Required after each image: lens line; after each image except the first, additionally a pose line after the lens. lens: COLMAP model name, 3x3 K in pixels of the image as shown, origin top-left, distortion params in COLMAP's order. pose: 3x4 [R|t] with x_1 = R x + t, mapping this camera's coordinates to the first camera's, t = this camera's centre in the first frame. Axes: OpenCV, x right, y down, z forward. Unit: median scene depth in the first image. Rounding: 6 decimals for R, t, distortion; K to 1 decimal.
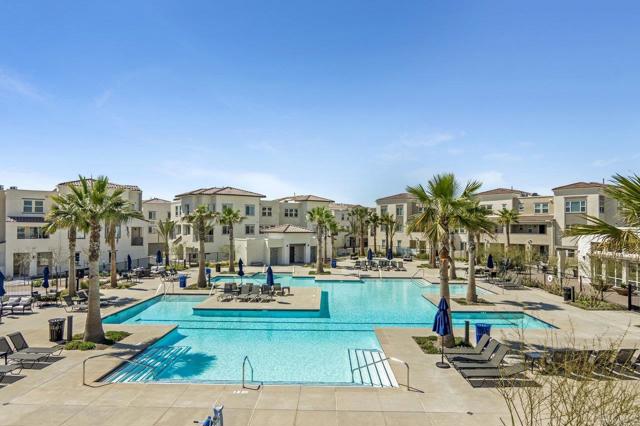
lens RADIAL K [[382.6, 0, 319.6], [0, 382.6, 217.8], [0, 0, 1]] dist [0.000218, 0.000245]
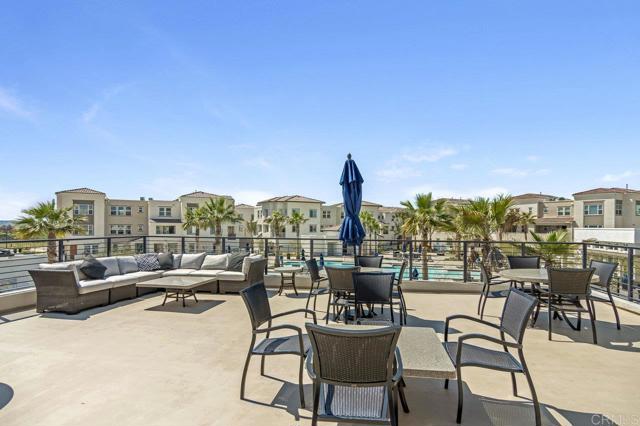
lens RADIAL K [[342.8, 0, 321.1], [0, 342.8, 216.4], [0, 0, 1]] dist [-0.001577, 0.000568]
pose [[0.985498, -0.000915, -0.169683, 0.044104], [-0.000149, 0.999980, -0.006261, -0.003051], [0.169685, 0.006195, 0.985479, -0.143440]]
